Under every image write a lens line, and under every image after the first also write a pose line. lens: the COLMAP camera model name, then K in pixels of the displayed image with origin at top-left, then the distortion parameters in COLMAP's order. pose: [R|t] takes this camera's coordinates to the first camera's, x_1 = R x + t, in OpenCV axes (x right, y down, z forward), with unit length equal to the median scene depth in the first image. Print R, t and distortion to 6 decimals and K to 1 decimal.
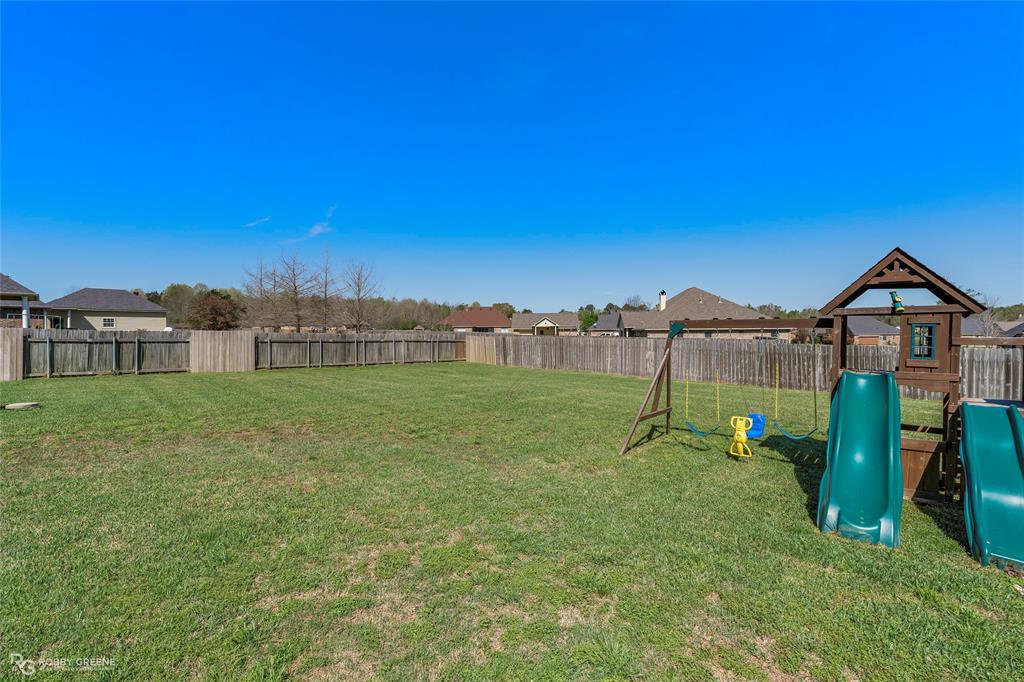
lens RADIAL K [[465.5, 0, 511.9], [0, 465.5, 331.5], [0, 0, 1]] dist [-0.001968, -0.000366]
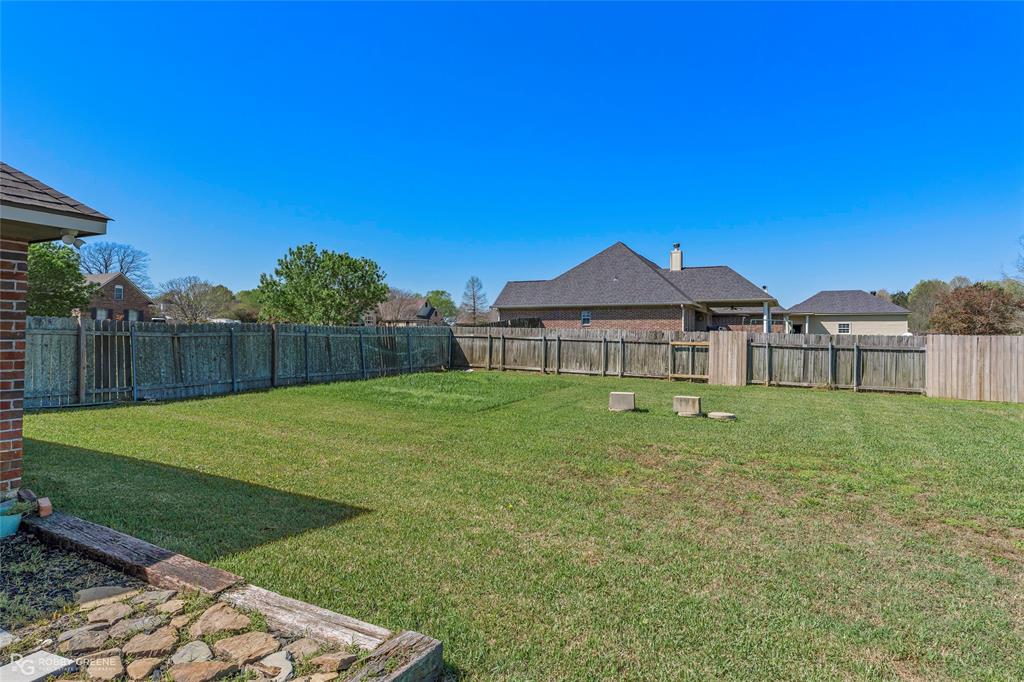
lens RADIAL K [[563.7, 0, 510.8], [0, 563.7, 331.3], [0, 0, 1]] dist [-0.002318, -0.000350]
pose [[0.300024, -0.006735, -0.953908, -0.079904], [-0.008841, 0.999912, -0.009841, 0.006327], [0.953891, 0.011386, 0.299938, 0.163091]]
